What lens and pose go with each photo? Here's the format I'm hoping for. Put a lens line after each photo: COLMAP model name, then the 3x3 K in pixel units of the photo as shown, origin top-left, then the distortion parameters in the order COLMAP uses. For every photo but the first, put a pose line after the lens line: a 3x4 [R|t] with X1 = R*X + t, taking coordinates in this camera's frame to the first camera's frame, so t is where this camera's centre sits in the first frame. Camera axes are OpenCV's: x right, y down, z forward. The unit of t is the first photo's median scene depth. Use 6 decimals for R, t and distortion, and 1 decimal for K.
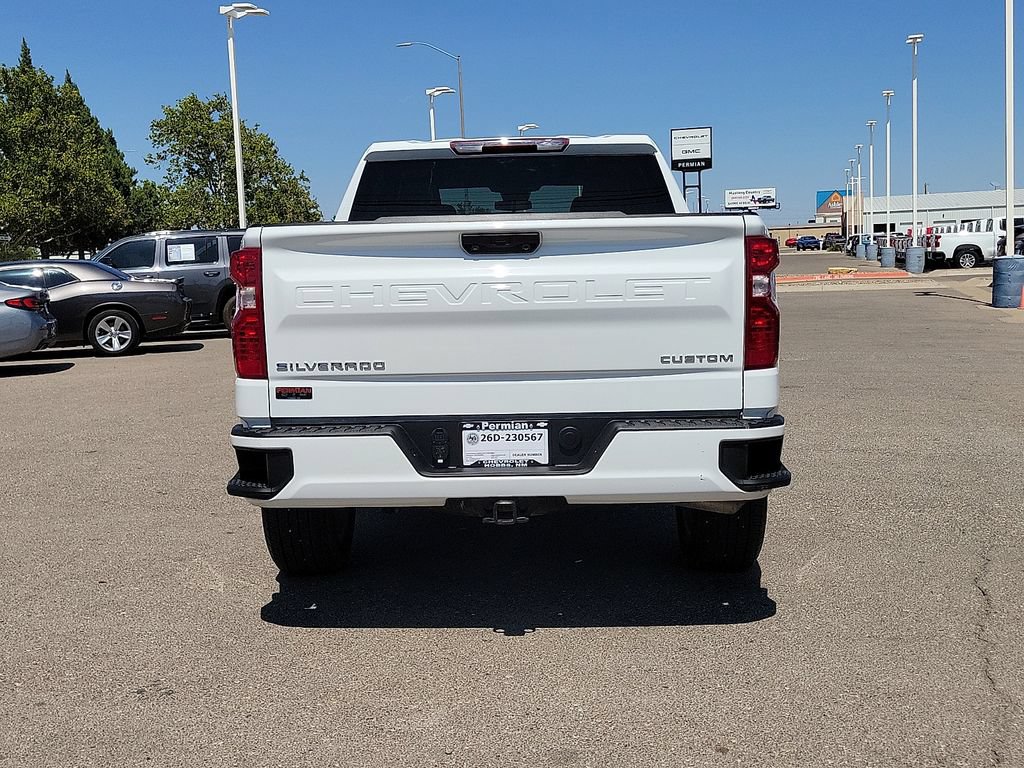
lens RADIAL K [[1182.3, 0, 494.0], [0, 1182.3, 384.1], [0, 0, 1]] dist [0.039949, 0.000000]
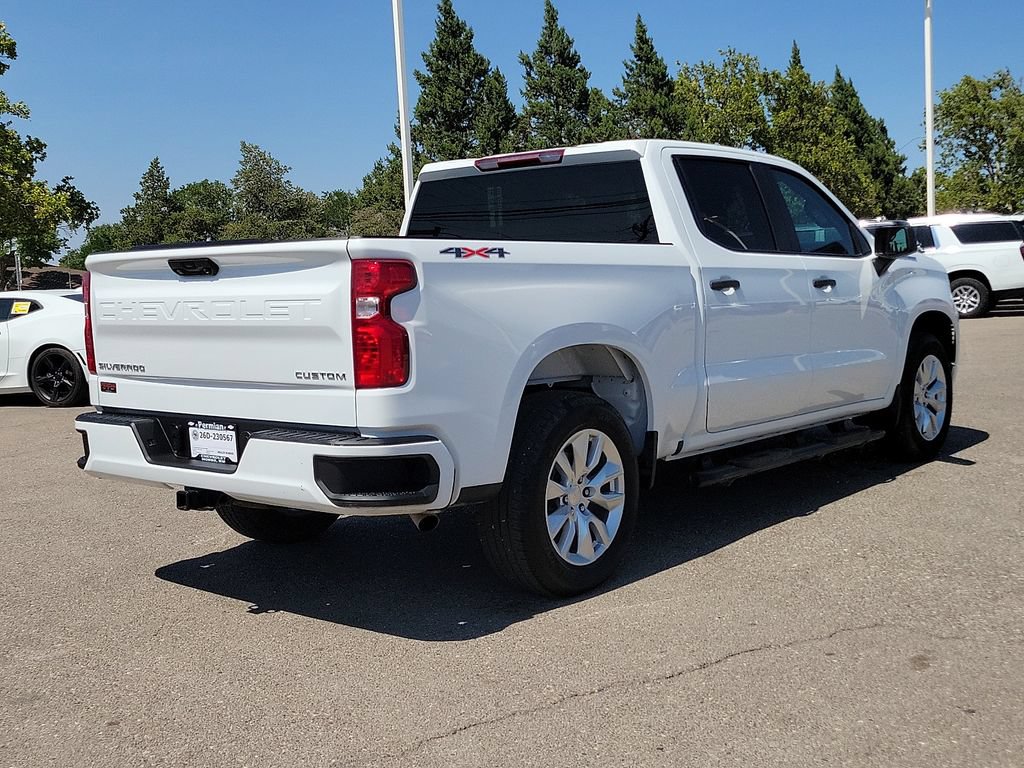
lens RADIAL K [[1182.3, 0, 507.5], [0, 1182.3, 377.3], [0, 0, 1]] dist [0.039949, 0.000000]
pose [[0.792776, 0.050633, -0.607407, 0.926247], [-0.047366, 0.998648, 0.021425, -0.049660], [0.607670, 0.011785, 0.794102, 0.259790]]
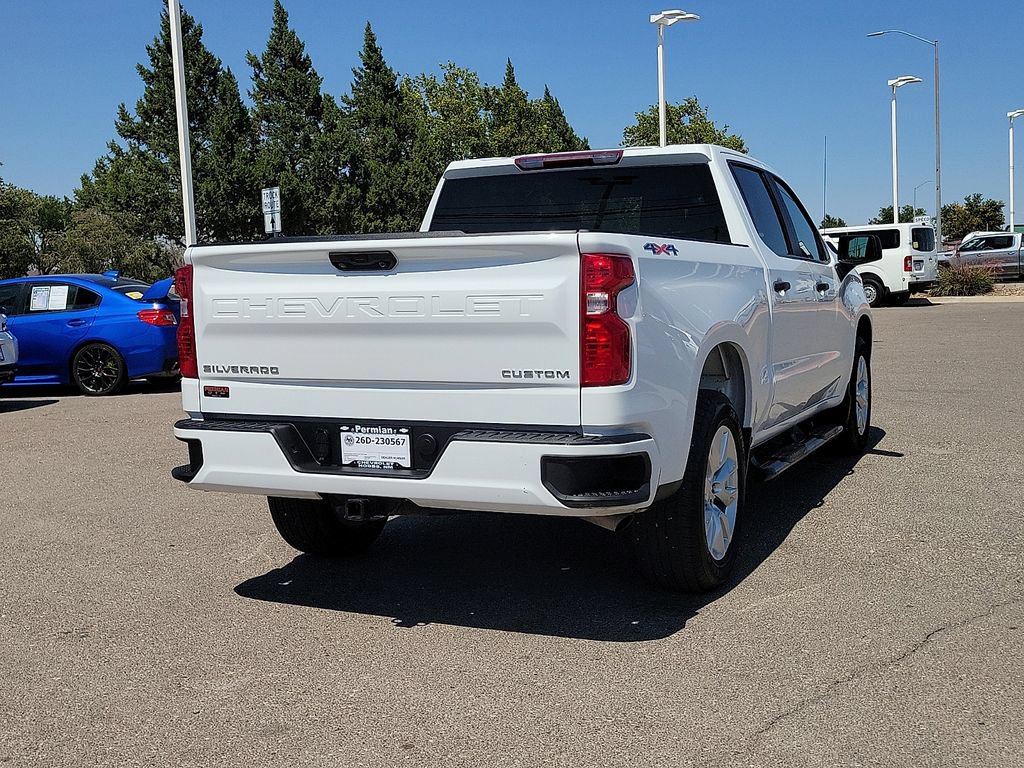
lens RADIAL K [[1182.3, 0, 504.0], [0, 1182.3, 389.6], [0, 0, 1]] dist [0.039949, 0.000000]
pose [[0.920931, 0.040092, -0.387658, 0.531557], [-0.038304, 0.999190, 0.012339, -0.019195], [0.387839, 0.003485, 0.921721, 0.050778]]
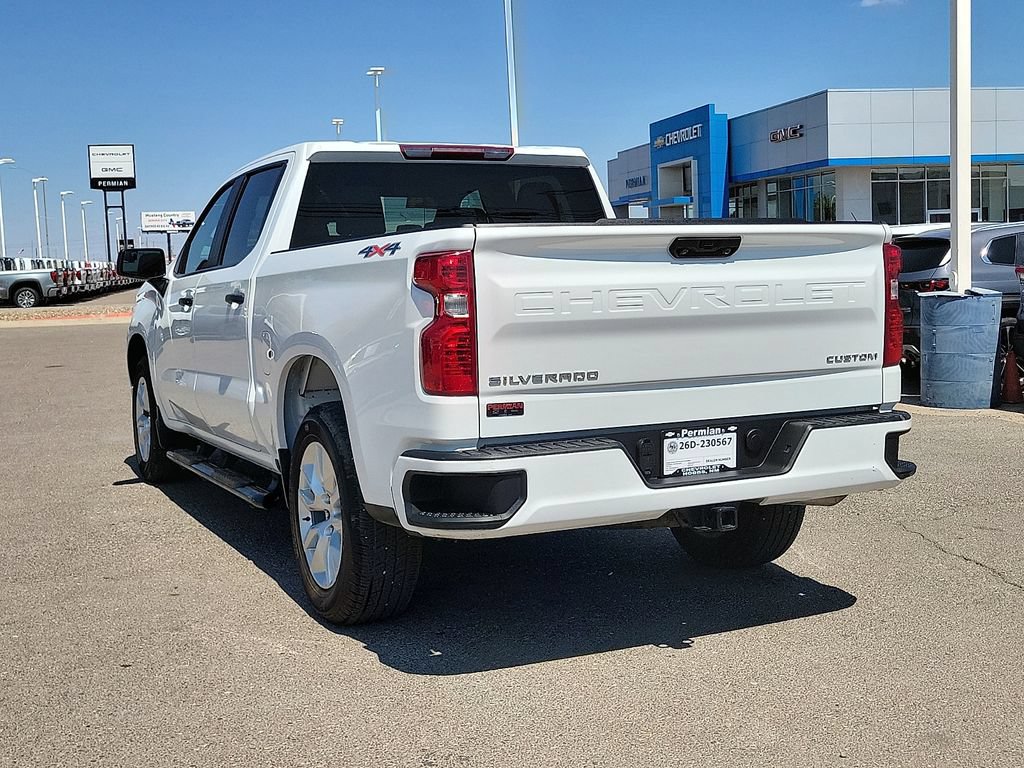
lens RADIAL K [[1229.5, 0, 508.2], [0, 1229.5, 363.5], [0, 0, 1]] dist [0.042926, 0.000000]
pose [[0.885059, -0.032023, 0.464376, -0.604332], [0.051338, 0.998260, -0.029006, -0.000238], [-0.462639, 0.049512, 0.885163, 0.160735]]
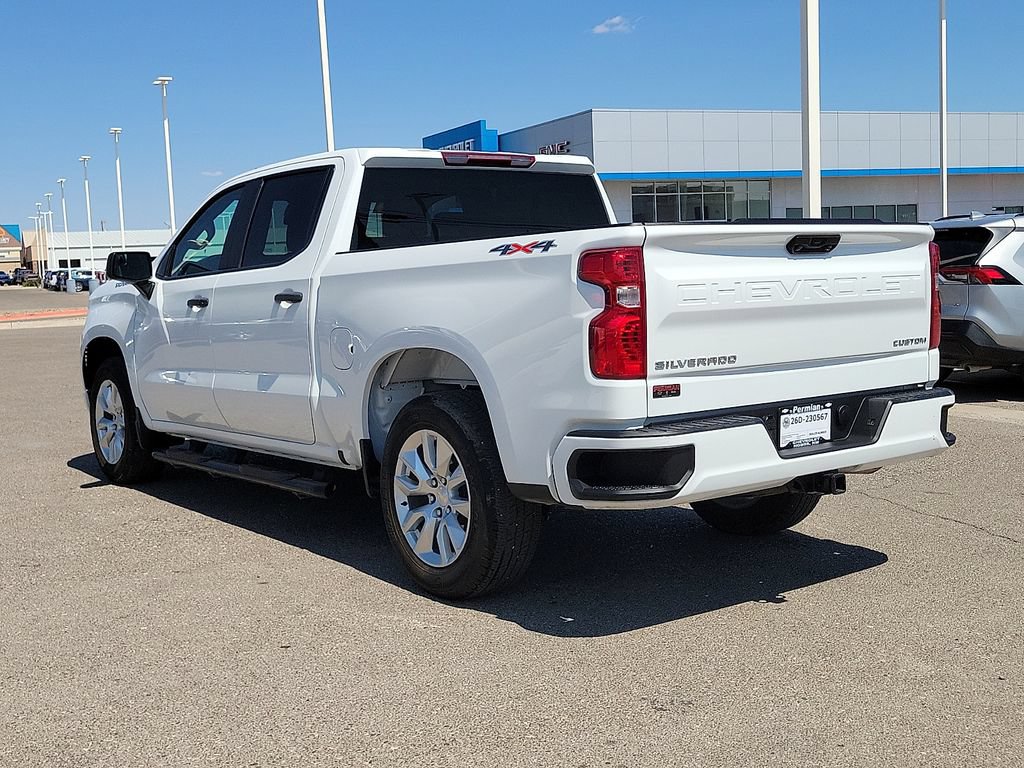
lens RADIAL K [[1182.3, 0, 487.9], [0, 1182.3, 365.2], [0, 0, 1]] dist [0.039949, 0.000000]
pose [[0.786294, -0.047010, 0.616062, -0.905731], [0.075204, 0.996969, -0.019909, -0.005590], [-0.613259, 0.061985, 0.787446, 0.300404]]
